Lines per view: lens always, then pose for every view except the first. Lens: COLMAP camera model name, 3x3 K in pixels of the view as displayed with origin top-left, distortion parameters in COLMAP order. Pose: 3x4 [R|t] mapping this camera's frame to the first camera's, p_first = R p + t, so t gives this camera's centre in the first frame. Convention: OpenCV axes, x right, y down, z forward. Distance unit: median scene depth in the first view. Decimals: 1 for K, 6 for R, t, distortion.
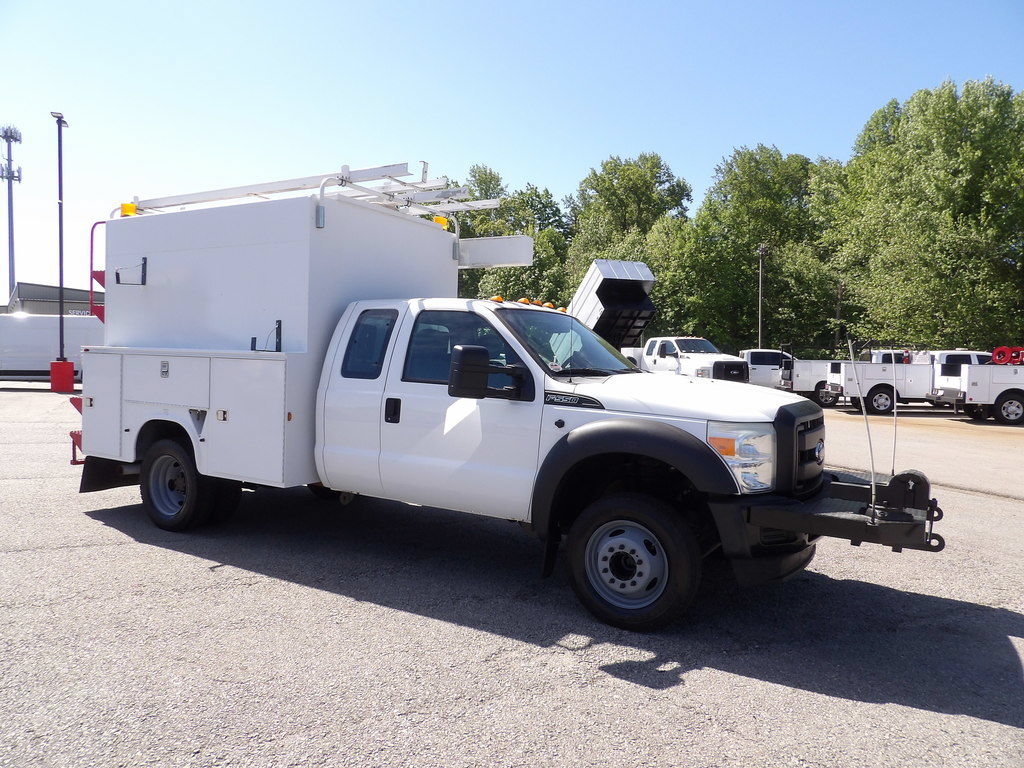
lens RADIAL K [[737.2, 0, 510.1], [0, 737.2, 379.9], [0, 0, 1]] dist [-0.033829, 0.041680]
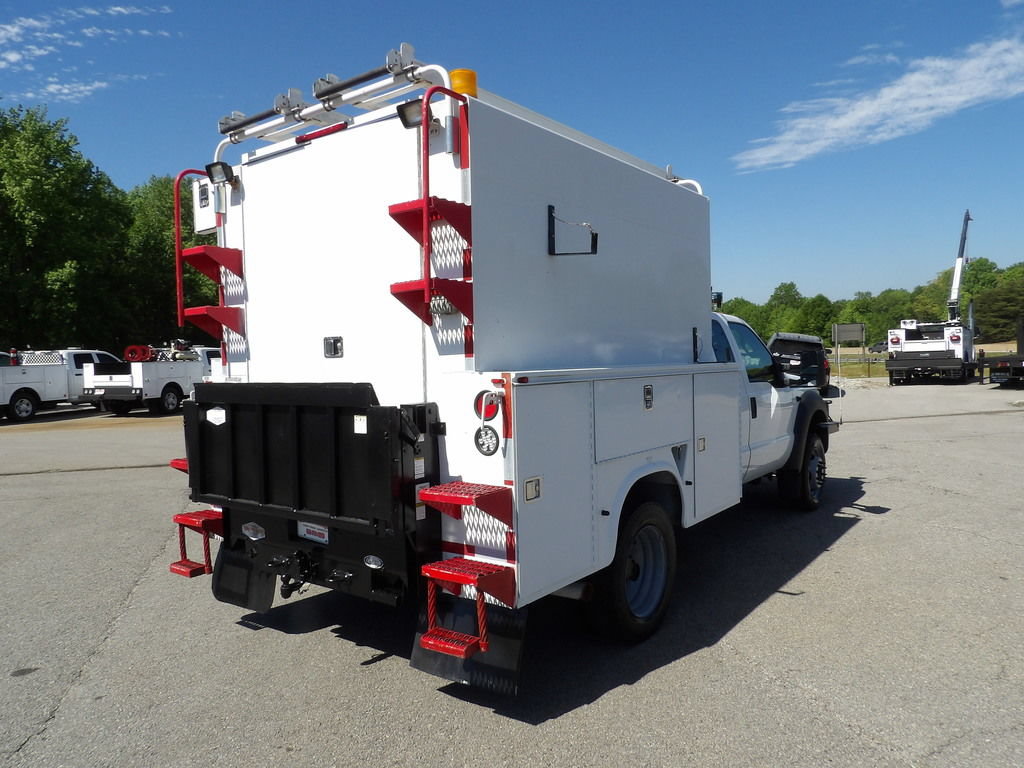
lens RADIAL K [[737.2, 0, 507.3], [0, 737.2, 383.7], [0, 0, 1]] dist [-0.033829, 0.041680]
pose [[0.110181, -0.064714, 0.991803, -0.326410], [0.054228, 0.996783, 0.059015, -0.020819], [-0.992431, 0.047281, 0.113336, 0.299580]]
